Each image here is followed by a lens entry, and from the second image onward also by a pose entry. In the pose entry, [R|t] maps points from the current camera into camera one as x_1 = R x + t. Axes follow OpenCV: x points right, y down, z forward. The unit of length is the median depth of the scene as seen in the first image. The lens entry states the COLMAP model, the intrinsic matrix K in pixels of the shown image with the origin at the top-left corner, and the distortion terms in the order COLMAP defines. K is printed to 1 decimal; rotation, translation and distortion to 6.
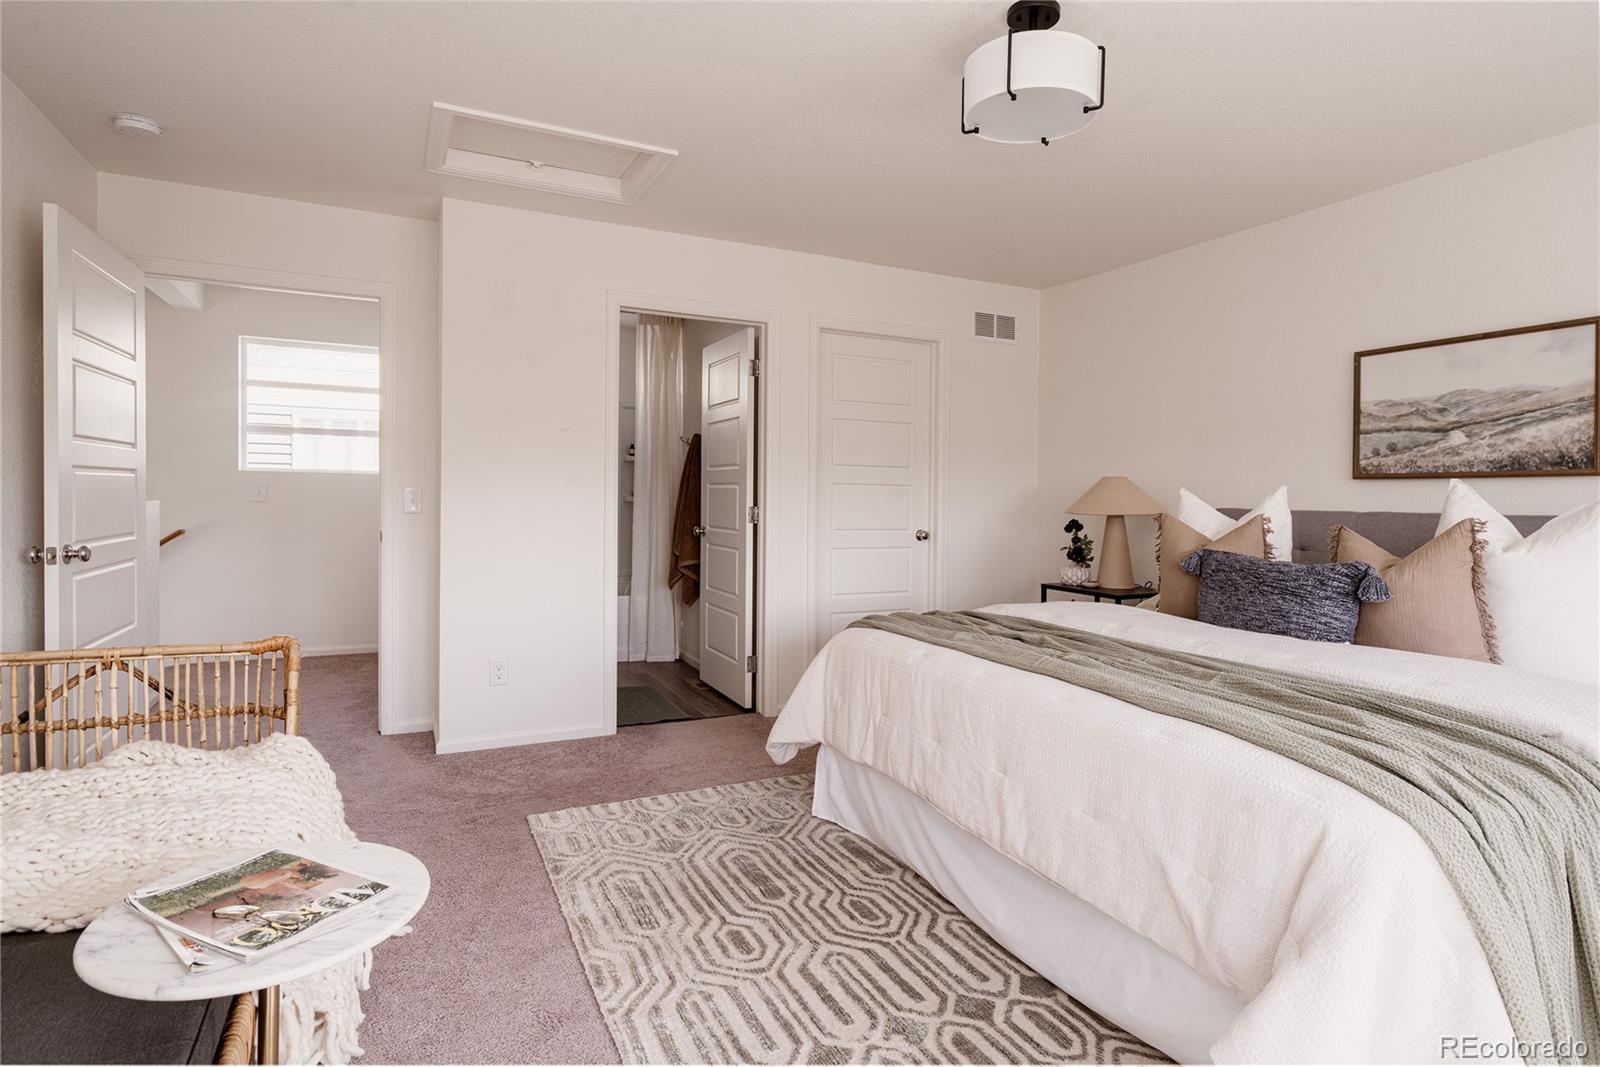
lens RADIAL K [[827.7, 0, 796.9], [0, 827.7, 501.1], [0, 0, 1]] dist [0.003578, 0.000568]
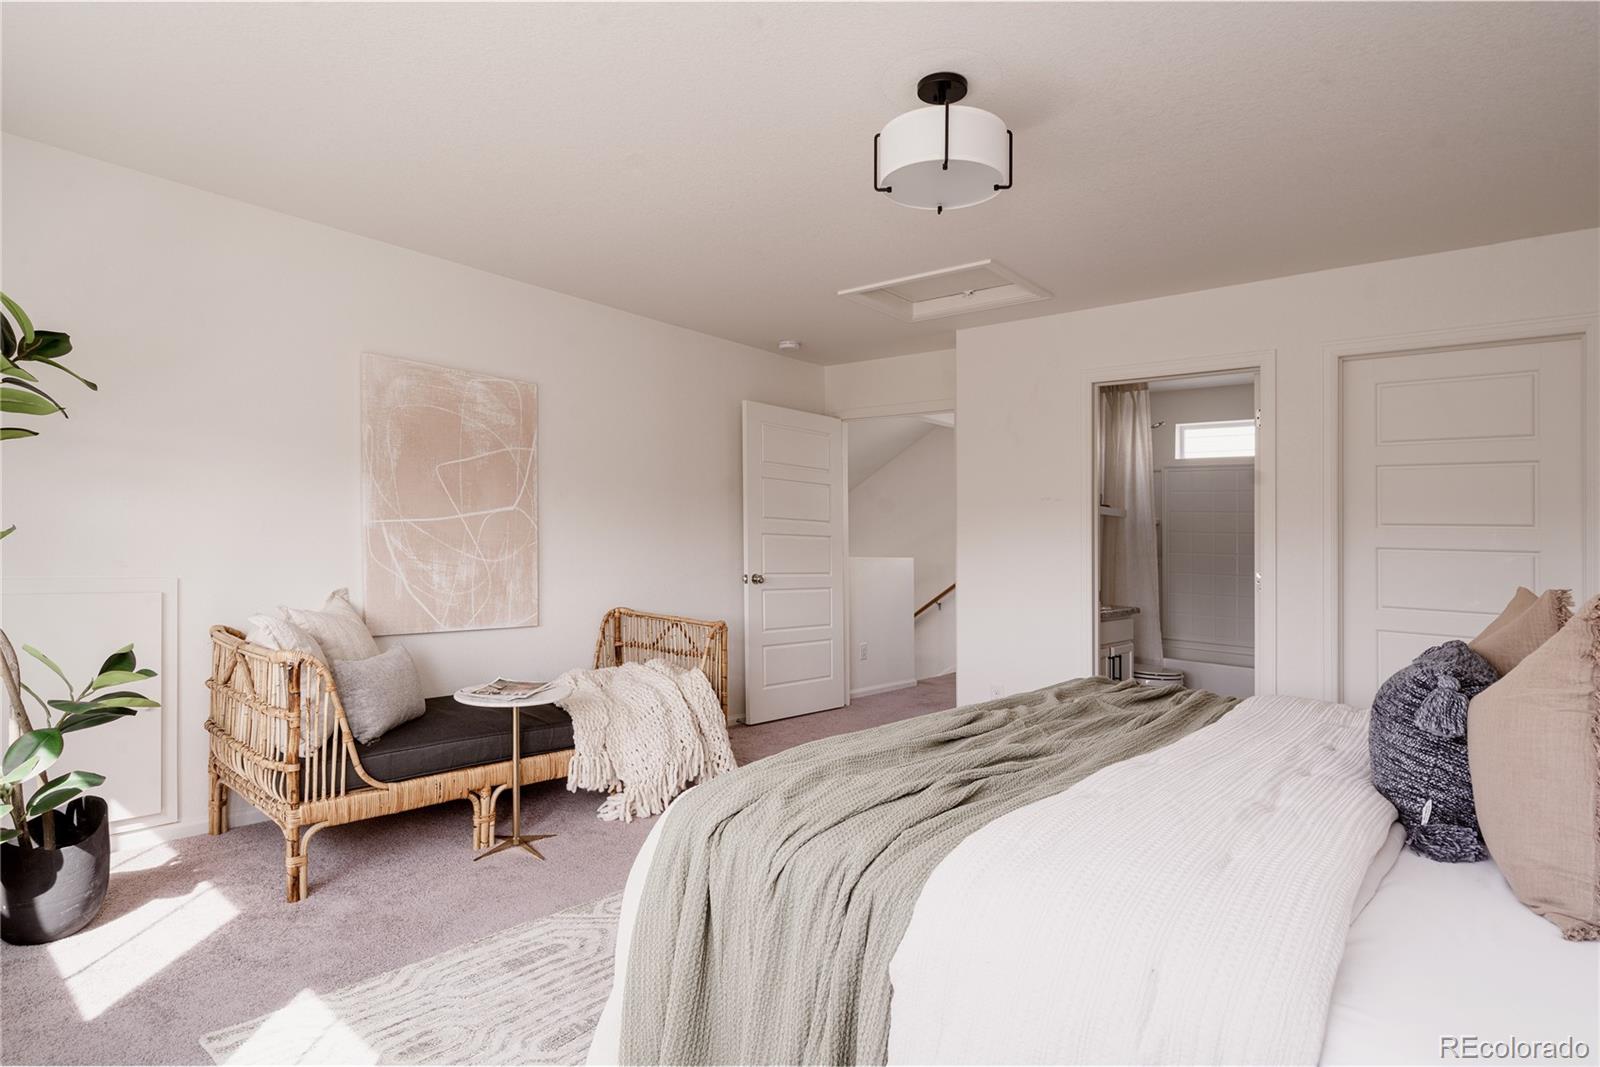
lens RADIAL K [[828.0, 0, 800.0], [0, 828.0, 533.5], [0, 0, 1]] dist [-0.001131, -0.000357]
pose [[0.381064, -0.004990, -0.924535, 0.842041], [-0.039943, 0.998963, -0.021856, -0.002704], [0.923686, 0.045257, 0.380469, 0.335657]]
